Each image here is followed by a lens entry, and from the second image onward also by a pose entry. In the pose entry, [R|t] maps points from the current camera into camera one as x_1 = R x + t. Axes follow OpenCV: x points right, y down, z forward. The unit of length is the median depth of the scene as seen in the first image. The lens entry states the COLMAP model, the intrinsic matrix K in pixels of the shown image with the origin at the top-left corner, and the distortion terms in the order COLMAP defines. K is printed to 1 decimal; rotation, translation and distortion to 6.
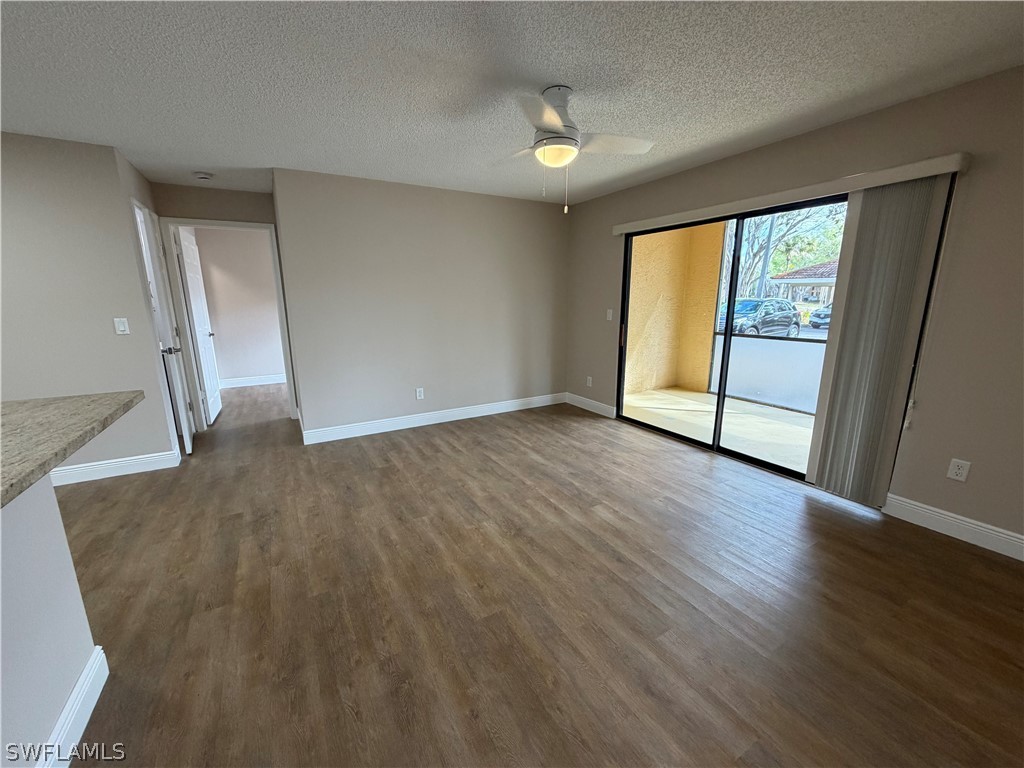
lens RADIAL K [[407.6, 0, 509.9], [0, 407.6, 385.2], [0, 0, 1]] dist [0.001916, -0.000271]
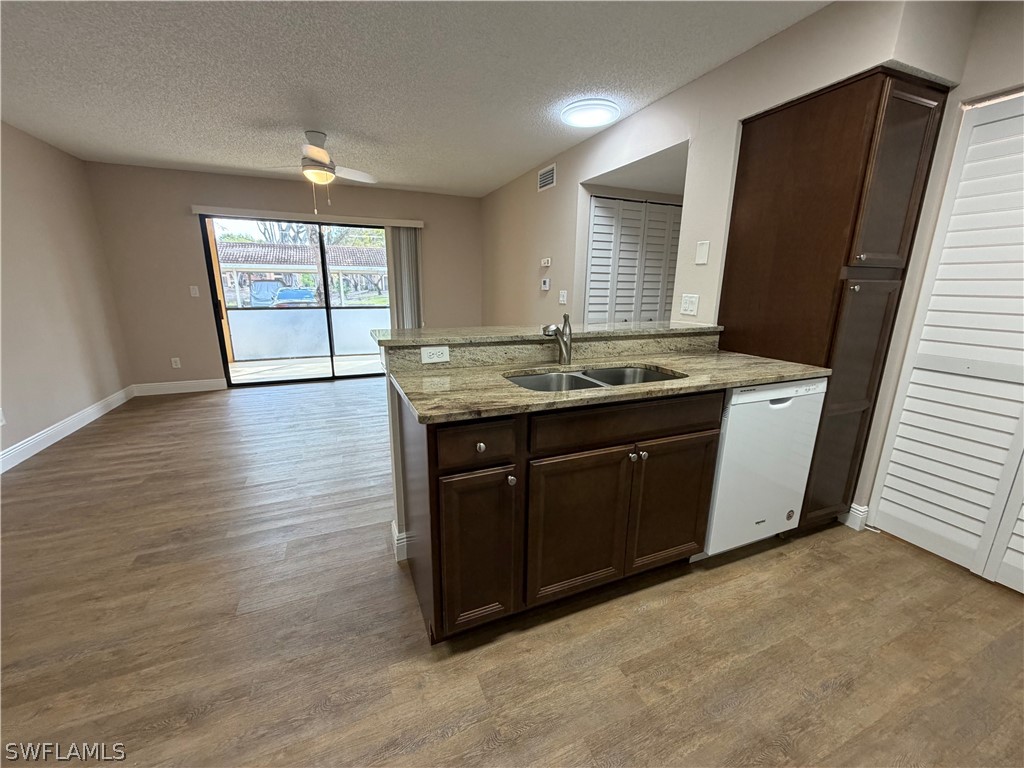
lens RADIAL K [[407.6, 0, 509.9], [0, 407.6, 385.2], [0, 0, 1]] dist [0.001916, -0.000271]
pose [[0.120296, -0.232994, 0.965009, -1.094877], [0.198334, 0.958112, 0.206605, -0.000672], [-0.972724, 0.166540, 0.161467, 0.166576]]
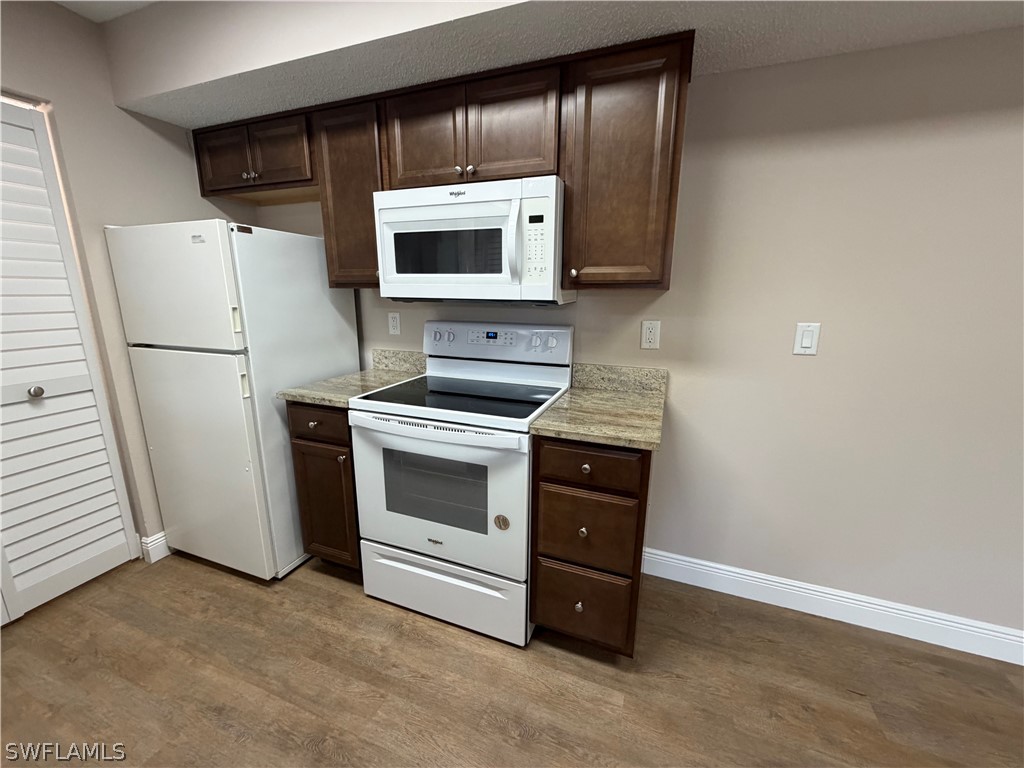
lens RADIAL K [[407.6, 0, 509.9], [0, 407.6, 385.2], [0, 0, 1]] dist [0.001916, -0.000271]
pose [[-0.781129, 0.143119, -0.607745, -0.715120], [-0.132897, 0.912958, 0.385806, -0.056660], [0.610062, 0.382132, -0.694118, 0.303151]]
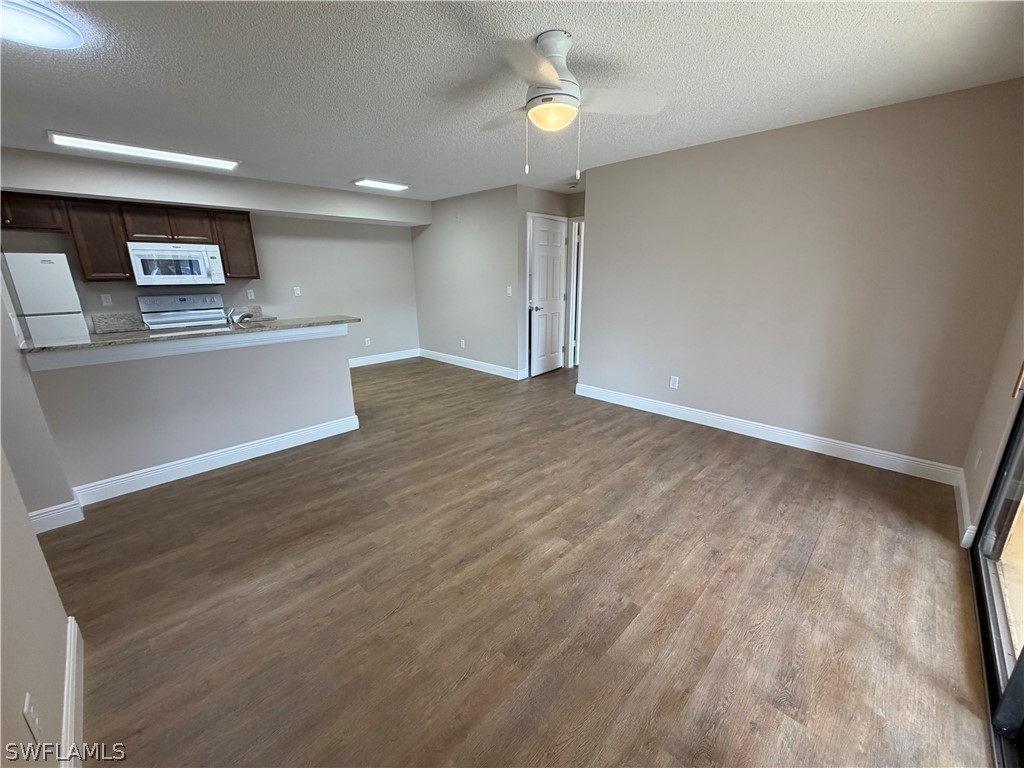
lens RADIAL K [[407.6, 0, 509.9], [0, 407.6, 385.2], [0, 0, 1]] dist [0.001916, -0.000271]
pose [[0.263365, 0.264124, -0.927835, 0.801812], [-0.196070, 0.956370, 0.216592, -0.148236], [0.944561, 0.124877, 0.303661, 0.561347]]
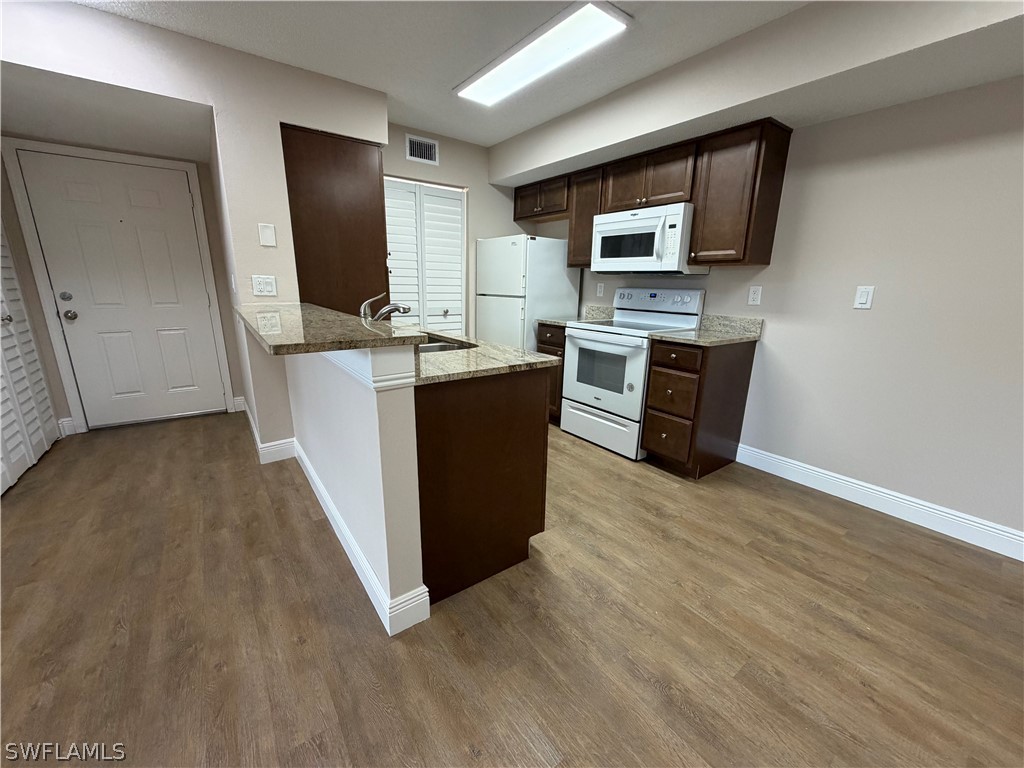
lens RADIAL K [[407.6, 0, 509.9], [0, 407.6, 385.2], [0, 0, 1]] dist [0.001916, -0.000271]
pose [[-0.993797, 0.013387, -0.110405, -0.600789], [-0.037121, 0.895867, 0.442769, -0.125536], [0.104836, 0.444121, -0.889812, 0.833606]]
